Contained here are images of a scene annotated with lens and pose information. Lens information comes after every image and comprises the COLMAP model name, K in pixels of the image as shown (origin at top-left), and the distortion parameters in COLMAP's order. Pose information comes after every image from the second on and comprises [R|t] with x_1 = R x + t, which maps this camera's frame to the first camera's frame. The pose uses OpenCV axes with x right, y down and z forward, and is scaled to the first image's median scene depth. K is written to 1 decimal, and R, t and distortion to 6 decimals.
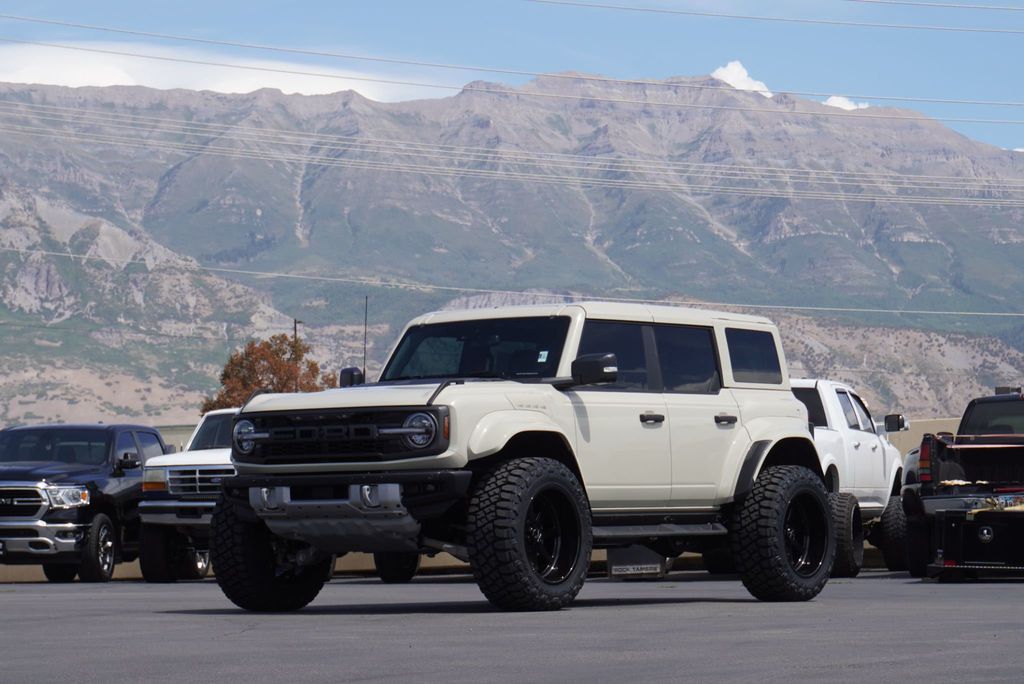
lens RADIAL K [[3159.9, 0, 513.5], [0, 3159.9, 341.9], [0, 0, 1]] dist [0.019357, 0.000000]
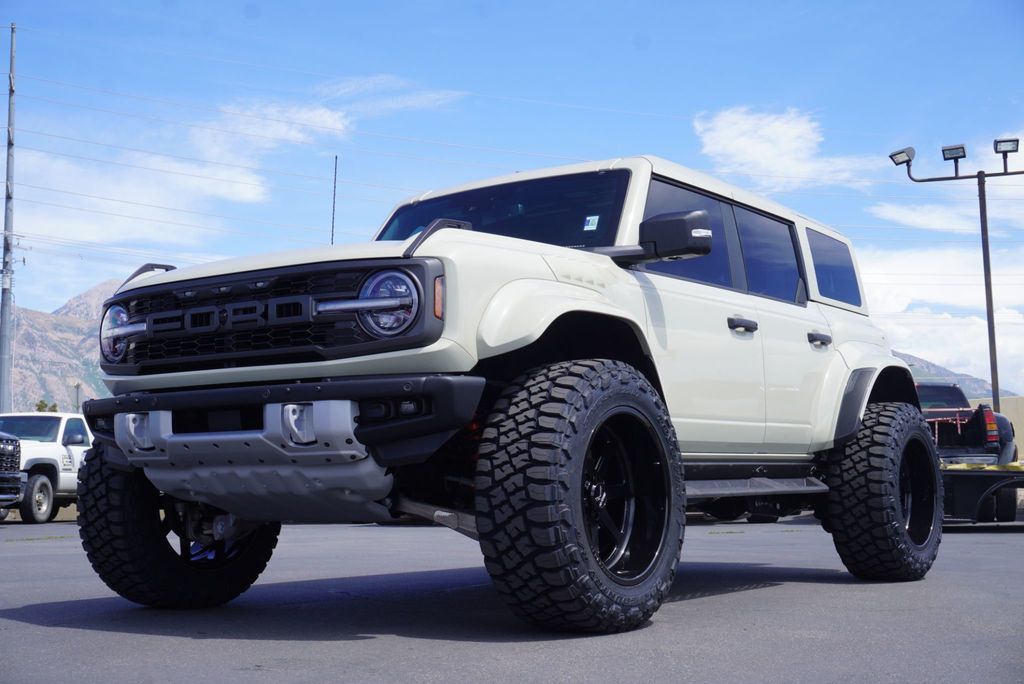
lens RADIAL K [[1340.3, 0, 512.6], [0, 1340.3, 344.4], [0, 0, 1]] dist [0.021684, 0.000000]
pose [[0.999916, 0.004157, 0.012267, -0.011048], [-0.003621, 0.999051, -0.043396, 0.044198], [-0.012436, 0.043348, 0.998983, 0.752421]]
